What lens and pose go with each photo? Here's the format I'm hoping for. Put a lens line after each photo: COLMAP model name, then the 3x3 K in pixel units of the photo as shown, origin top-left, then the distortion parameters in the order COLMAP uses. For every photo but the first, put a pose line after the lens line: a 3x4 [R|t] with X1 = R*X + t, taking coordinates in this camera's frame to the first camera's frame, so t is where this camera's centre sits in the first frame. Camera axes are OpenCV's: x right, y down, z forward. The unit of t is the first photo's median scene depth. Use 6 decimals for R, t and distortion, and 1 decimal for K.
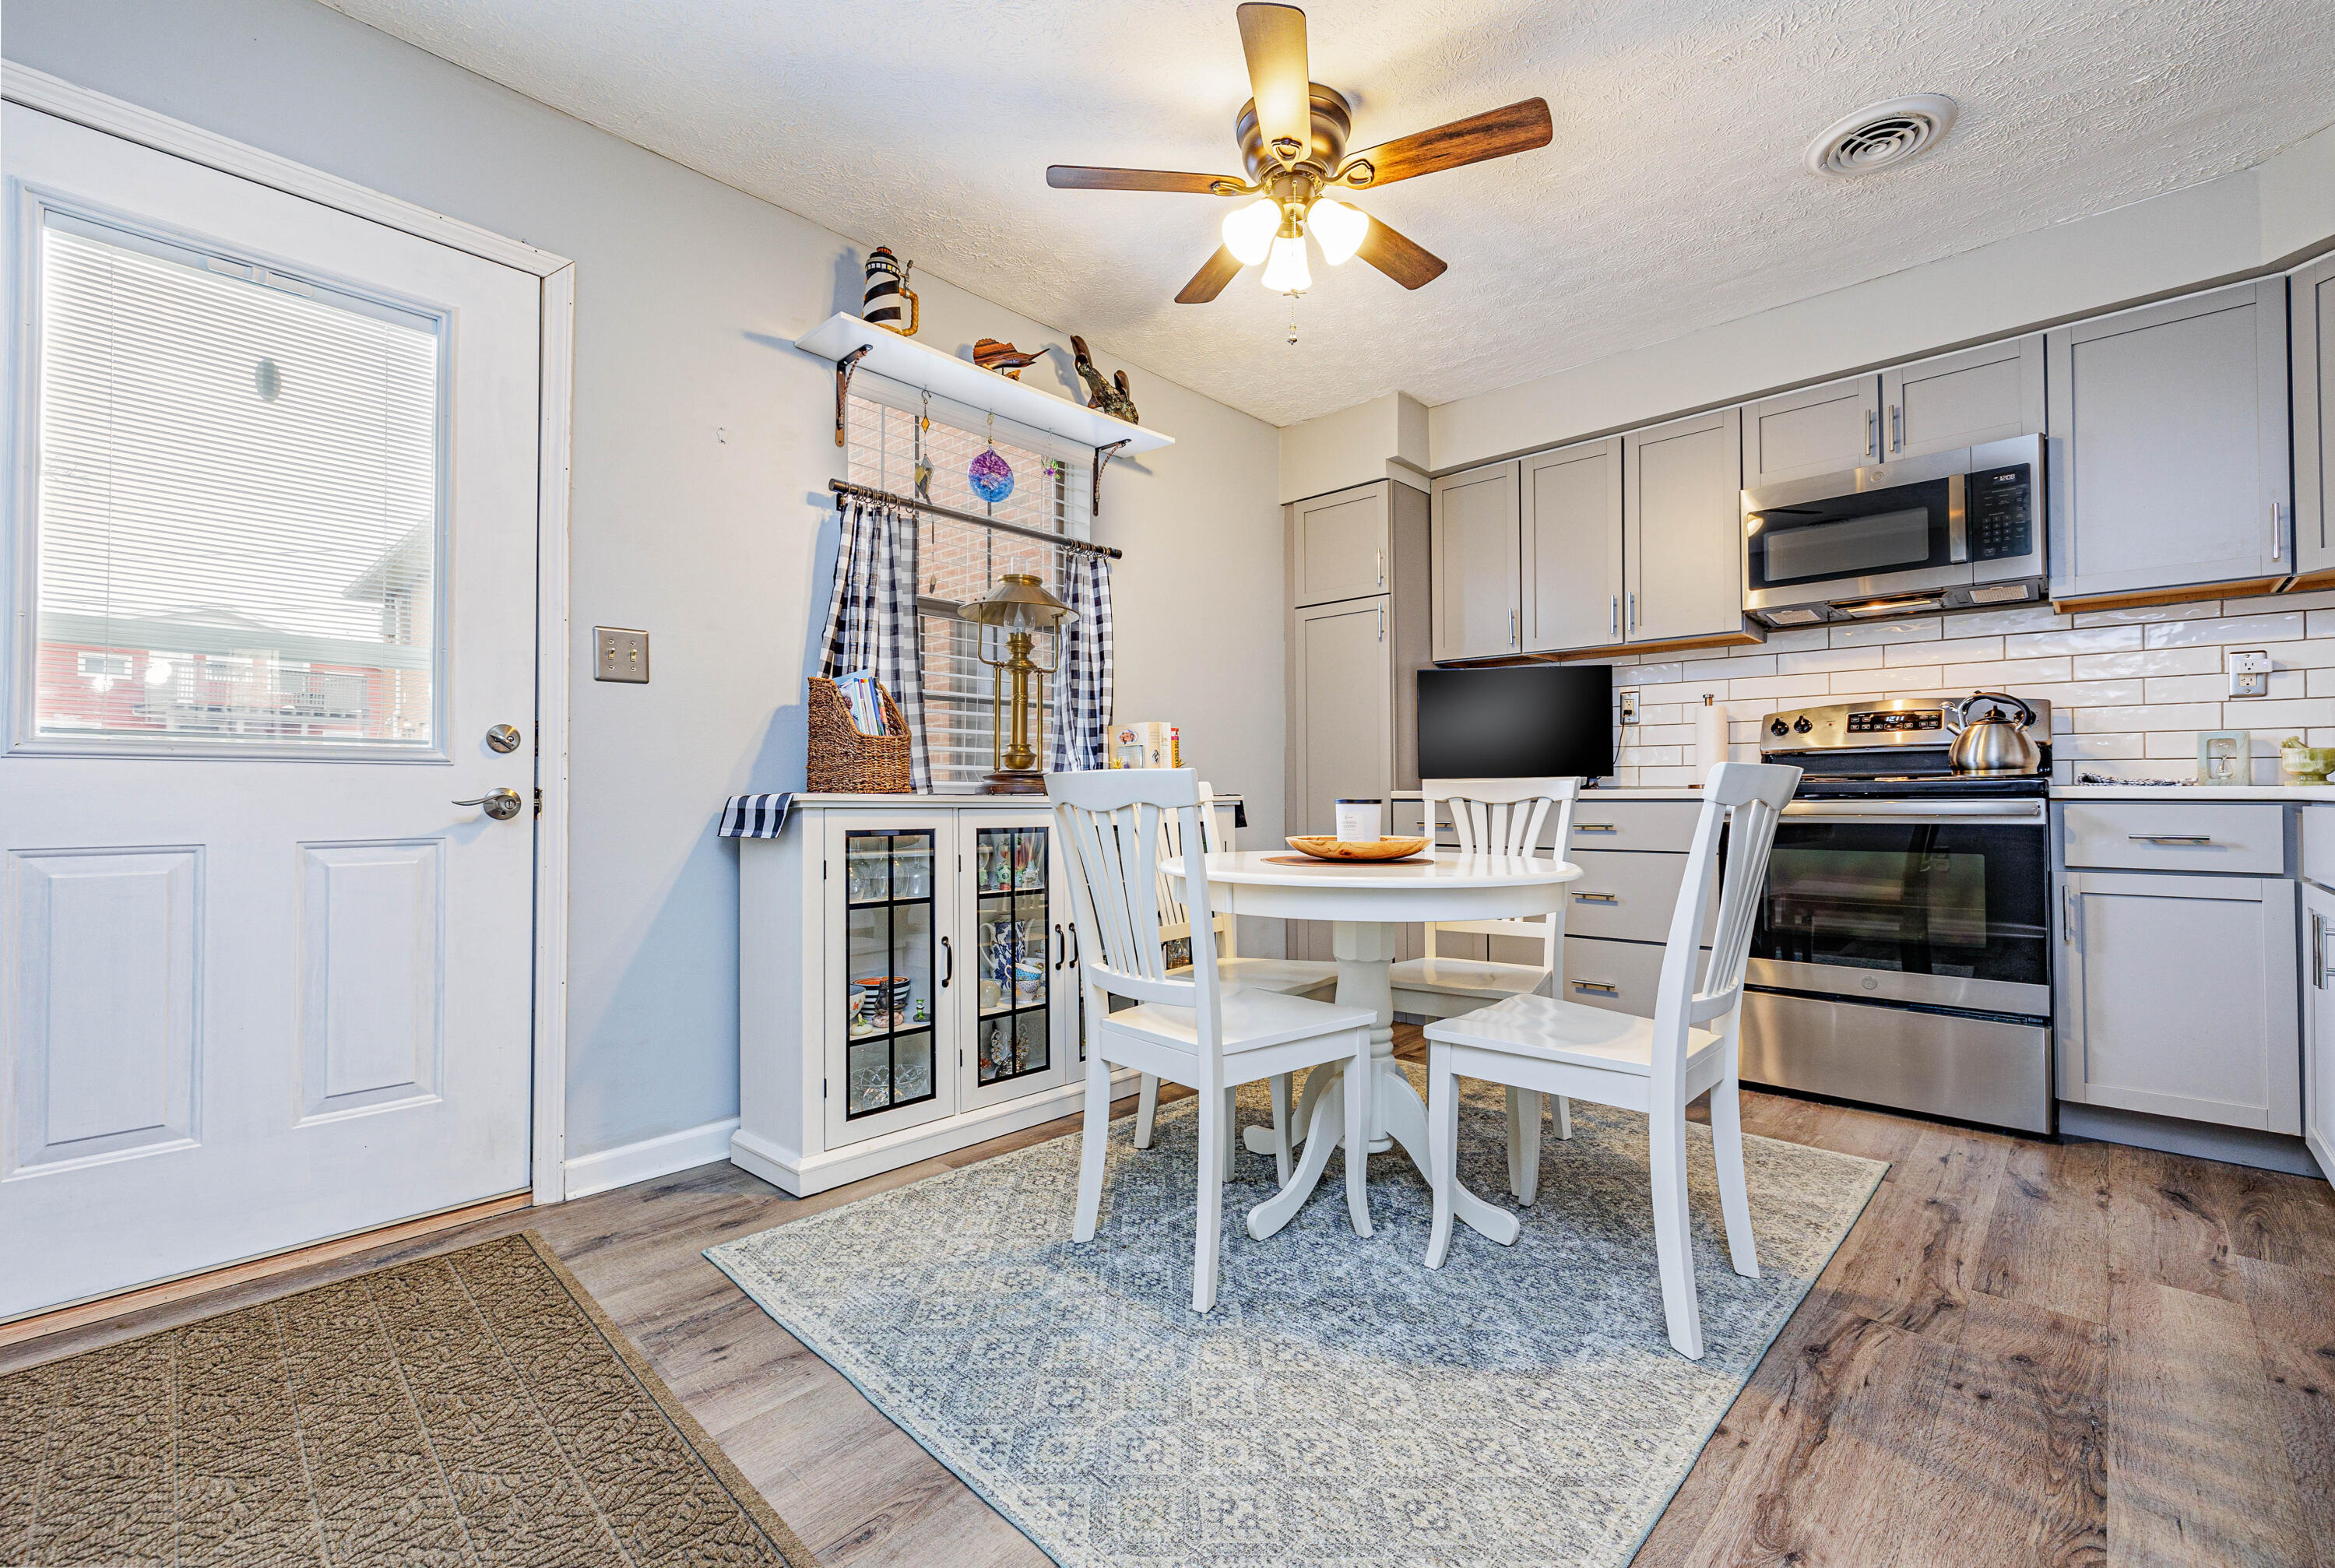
lens RADIAL K [[990.6, 0, 1167.5], [0, 990.6, 784.0], [0, 0, 1]] dist [0.001585, 0.000054]
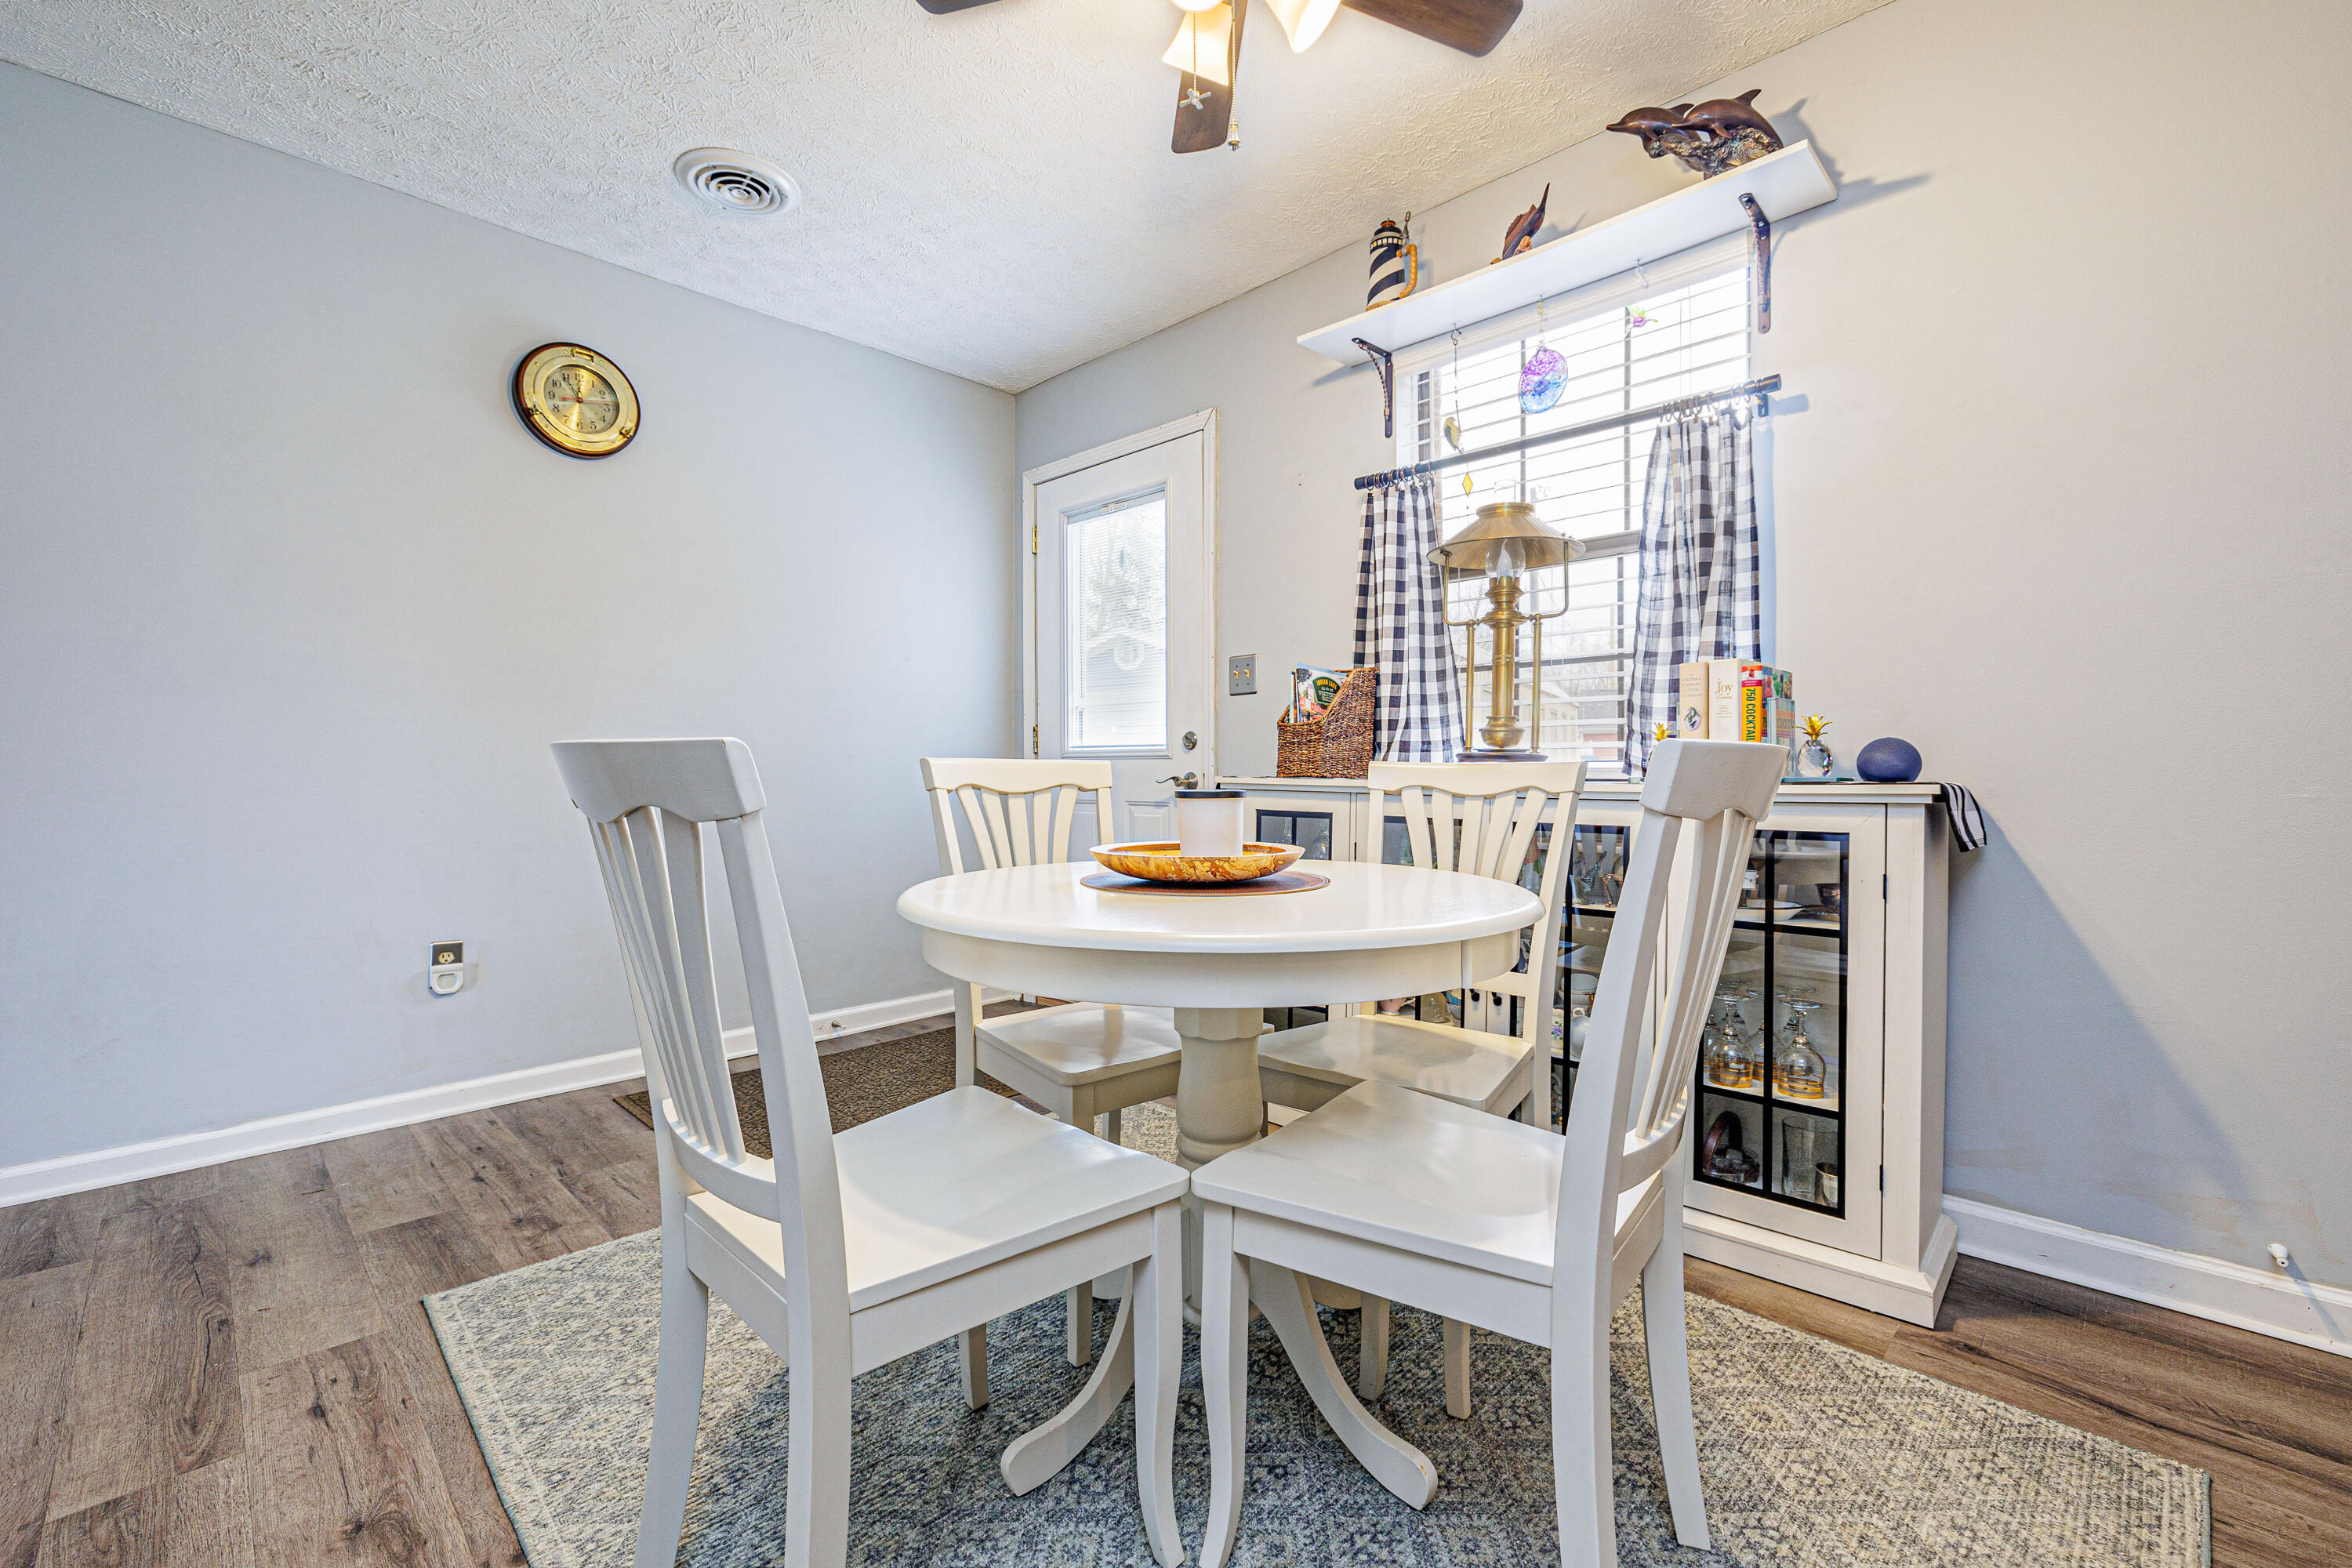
lens RADIAL K [[988.5, 0, 1176.0], [0, 988.5, 784.0], [0, 0, 1]] dist [-0.002854, -0.000150]
pose [[-0.023746, 0.008386, -0.999683, 0.690966], [0.004640, 0.999955, 0.008278, 0.006874], [0.999707, -0.004442, -0.023784, 0.800214]]
